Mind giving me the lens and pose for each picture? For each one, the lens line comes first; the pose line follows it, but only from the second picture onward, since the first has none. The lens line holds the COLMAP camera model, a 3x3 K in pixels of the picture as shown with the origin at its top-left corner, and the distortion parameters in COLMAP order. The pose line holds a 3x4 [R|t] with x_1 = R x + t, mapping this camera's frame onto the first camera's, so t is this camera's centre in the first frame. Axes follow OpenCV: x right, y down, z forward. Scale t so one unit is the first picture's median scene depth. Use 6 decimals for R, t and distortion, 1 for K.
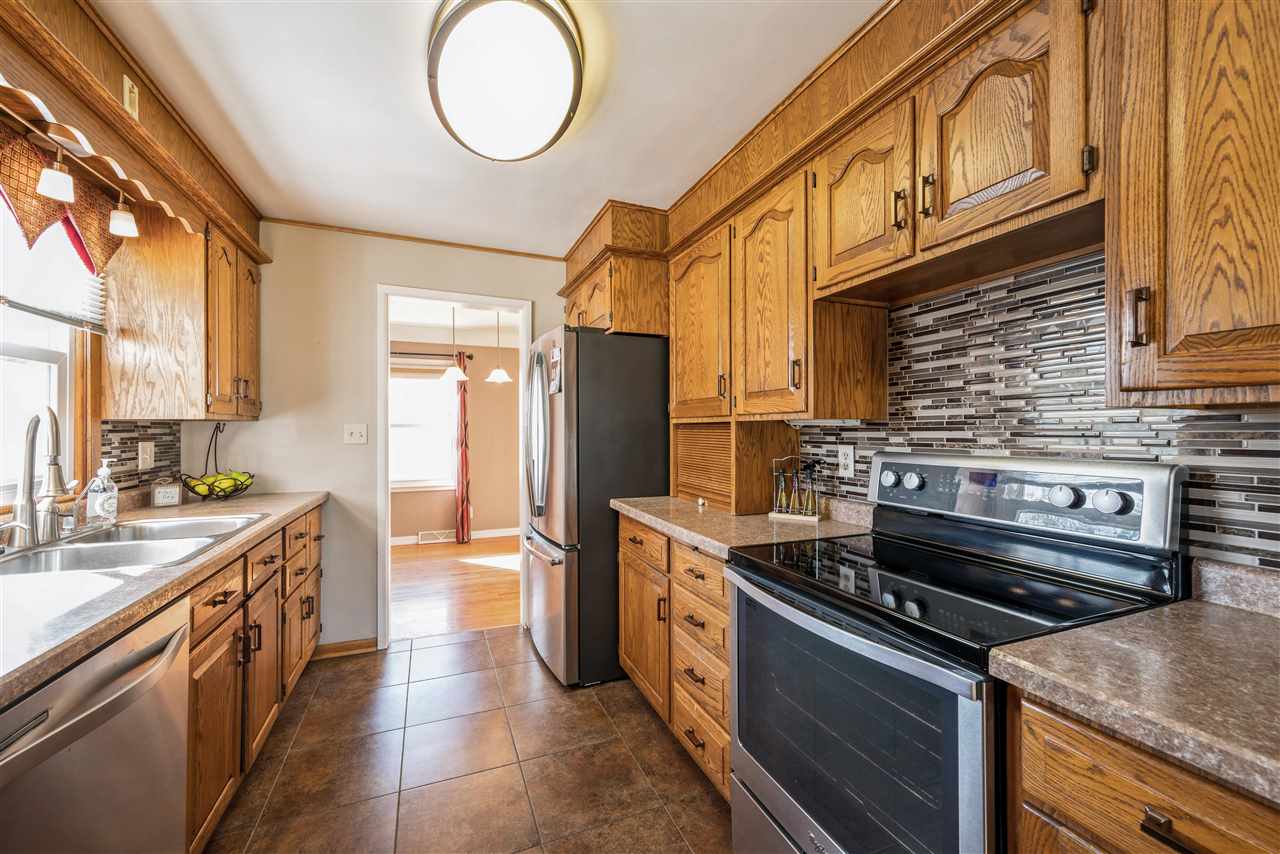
lens RADIAL K [[513.4, 0, 633.2], [0, 513.4, 428.9], [0, 0, 1]] dist [-0.001934, 0.000565]
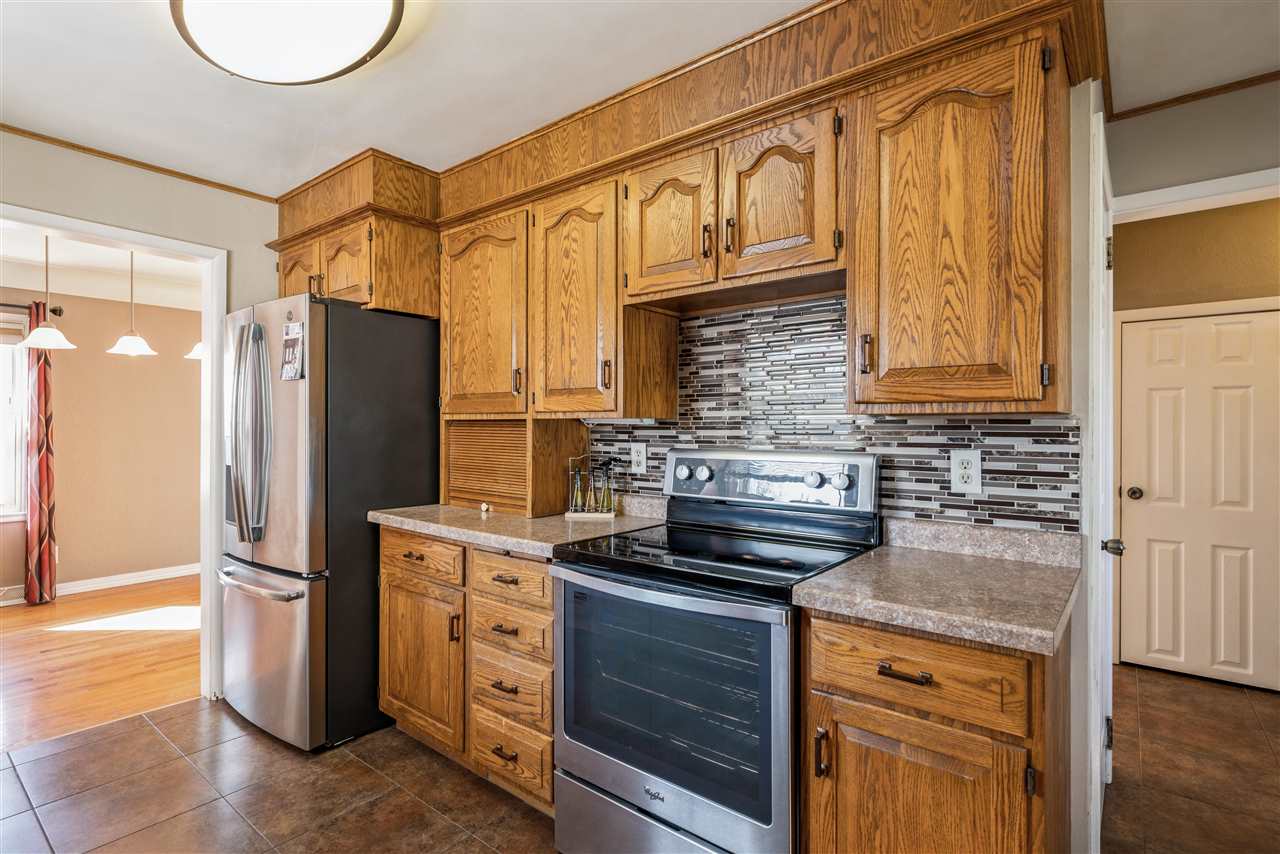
lens RADIAL K [[625.4, 0, 643.1], [0, 625.4, 425.6], [0, 0, 1]] dist [-0.002758, 0.000178]
pose [[0.871931, 0.004909, 0.489605, -0.188483], [-0.004947, 0.999987, -0.001216, -0.001909], [-0.489604, -0.001362, 0.871944, -0.108750]]
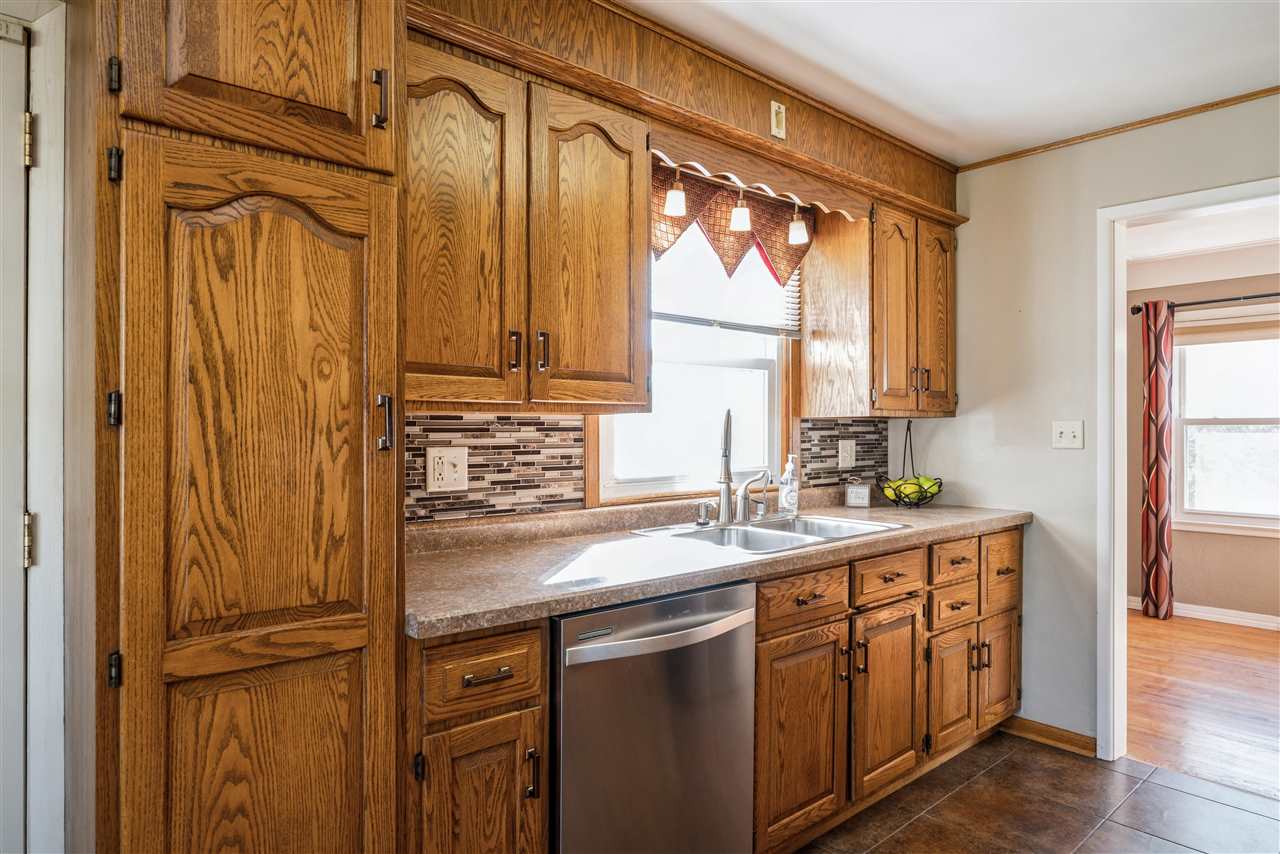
lens RADIAL K [[762.4, 0, 641.0], [0, 762.4, 428.1], [0, 0, 1]] dist [-0.000397, 0.002123]
pose [[0.328405, 0.000527, -0.944537, 0.358405], [0.000006, 1.000000, 0.000561, 0.001606], [0.944537, -0.000190, 0.328405, 0.165734]]
